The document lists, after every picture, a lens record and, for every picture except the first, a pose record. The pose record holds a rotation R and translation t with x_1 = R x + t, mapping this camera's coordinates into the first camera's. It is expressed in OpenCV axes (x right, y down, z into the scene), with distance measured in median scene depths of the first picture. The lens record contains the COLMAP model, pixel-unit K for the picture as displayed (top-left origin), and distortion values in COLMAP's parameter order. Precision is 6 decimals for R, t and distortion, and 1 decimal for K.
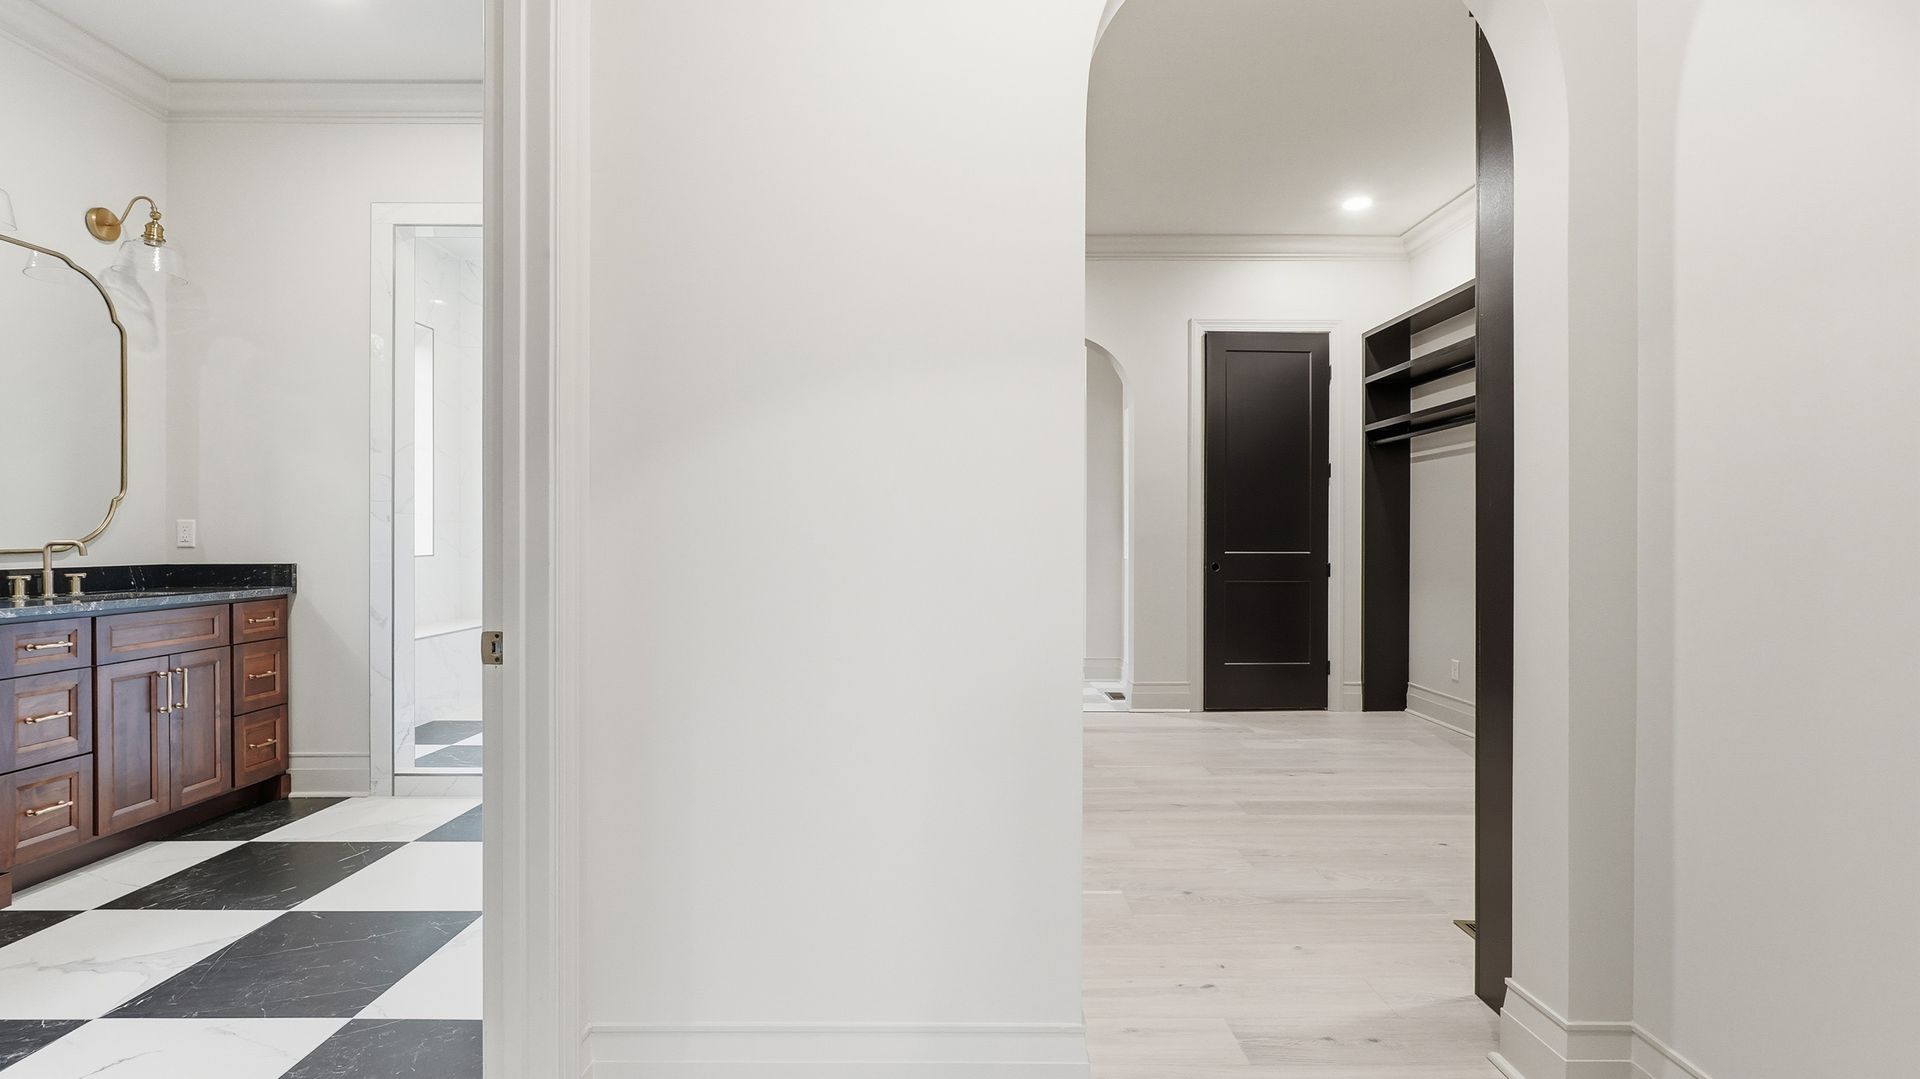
lens RADIAL K [[893.5, 0, 960.0], [0, 893.5, 539.5], [0, 0, 1]] dist [-0.000964, -0.000059]
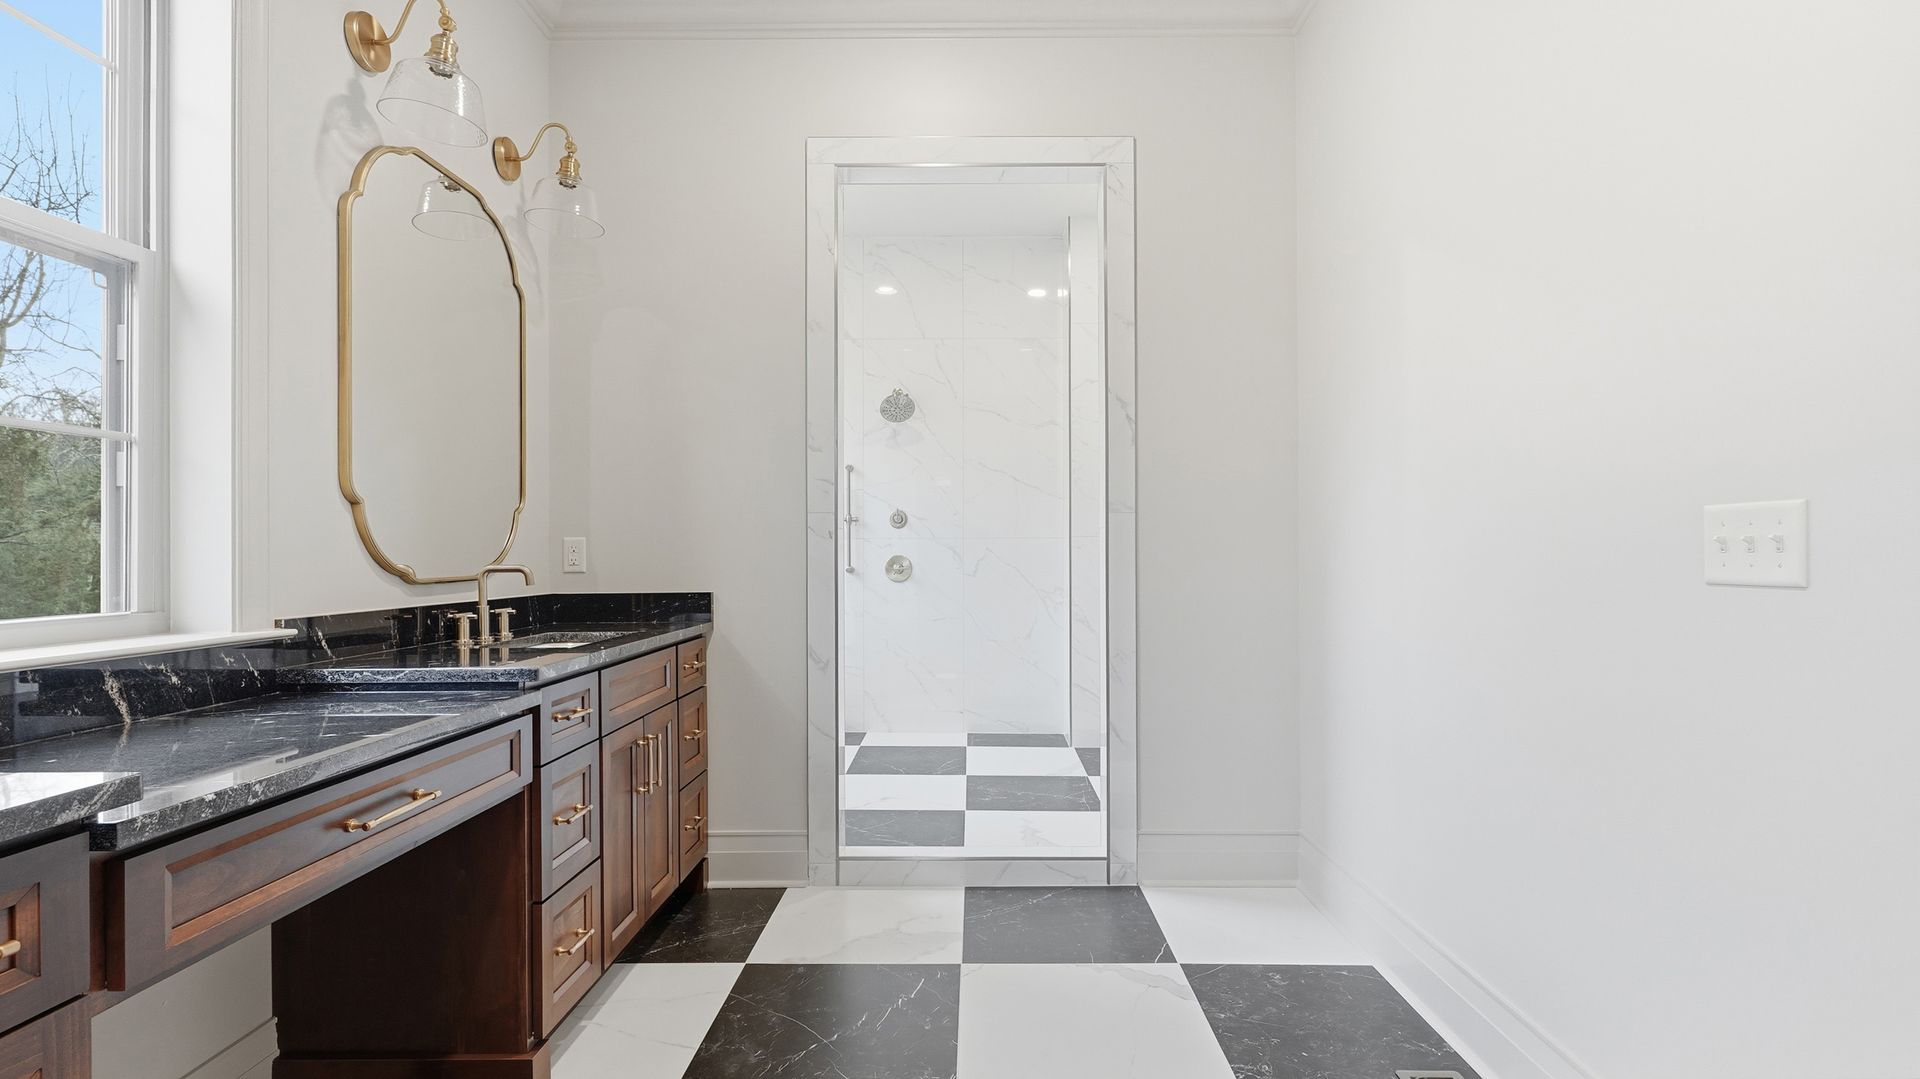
lens RADIAL K [[893.0, 0, 964.0], [0, 893.0, 548.9], [0, 0, 1]] dist [-0.000569, -0.000060]
pose [[0.999930, -0.004693, -0.010858, -0.515414], [0.004622, 0.999968, -0.006582, -0.005090], [0.010888, 0.006531, 0.999919, 0.210865]]
